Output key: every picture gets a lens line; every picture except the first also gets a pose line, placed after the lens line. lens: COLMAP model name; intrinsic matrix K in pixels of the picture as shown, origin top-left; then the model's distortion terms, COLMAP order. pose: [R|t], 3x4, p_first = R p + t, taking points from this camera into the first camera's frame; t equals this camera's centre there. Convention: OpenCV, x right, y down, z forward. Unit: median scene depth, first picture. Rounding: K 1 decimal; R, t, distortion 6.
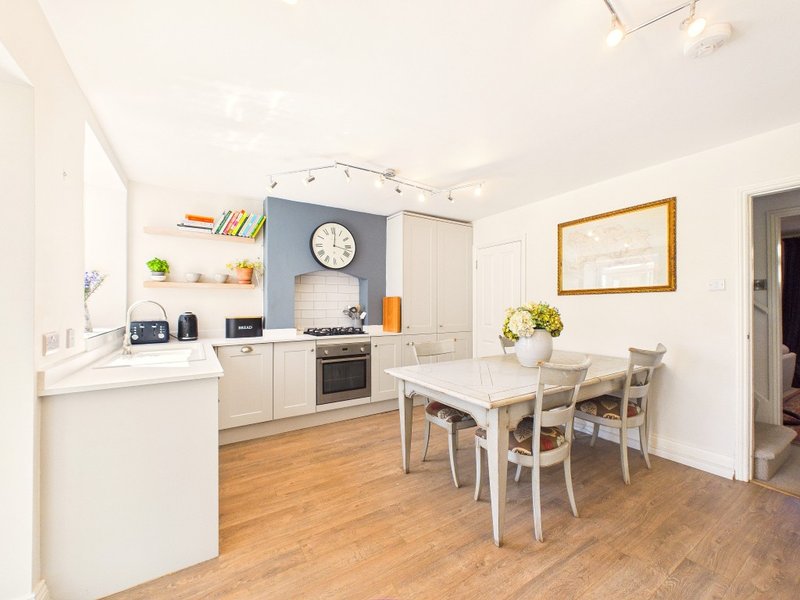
lens RADIAL K [[322.6, 0, 400.0], [0, 322.6, 300.0], [0, 0, 1]] dist [0.001680, 0.000090]
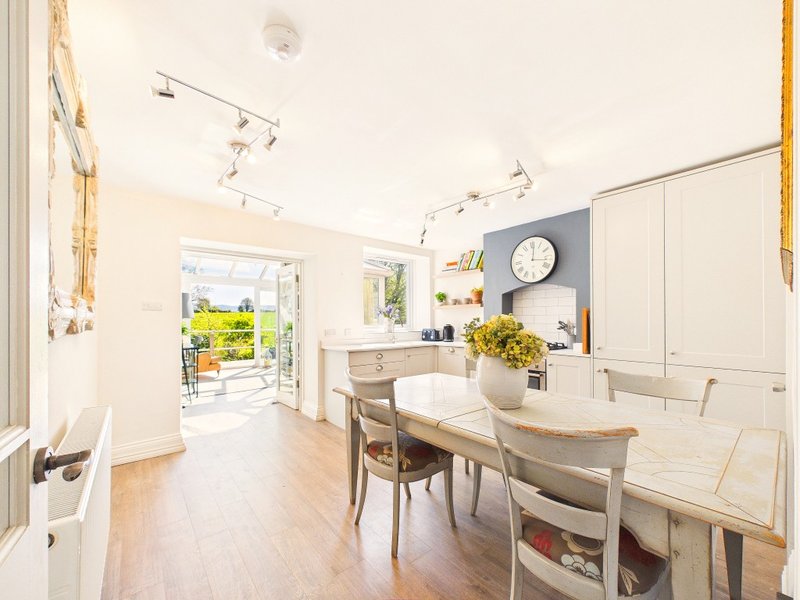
lens RADIAL K [[323.4, 0, 400.8], [0, 323.4, 308.2], [0, 0, 1]] dist [0.000046, 0.000077]
pose [[0.134349, -0.036705, -0.990254, 0.799743], [0.021384, 0.999188, -0.034135, 0.008564], [0.990703, -0.016589, 0.135025, 0.497003]]
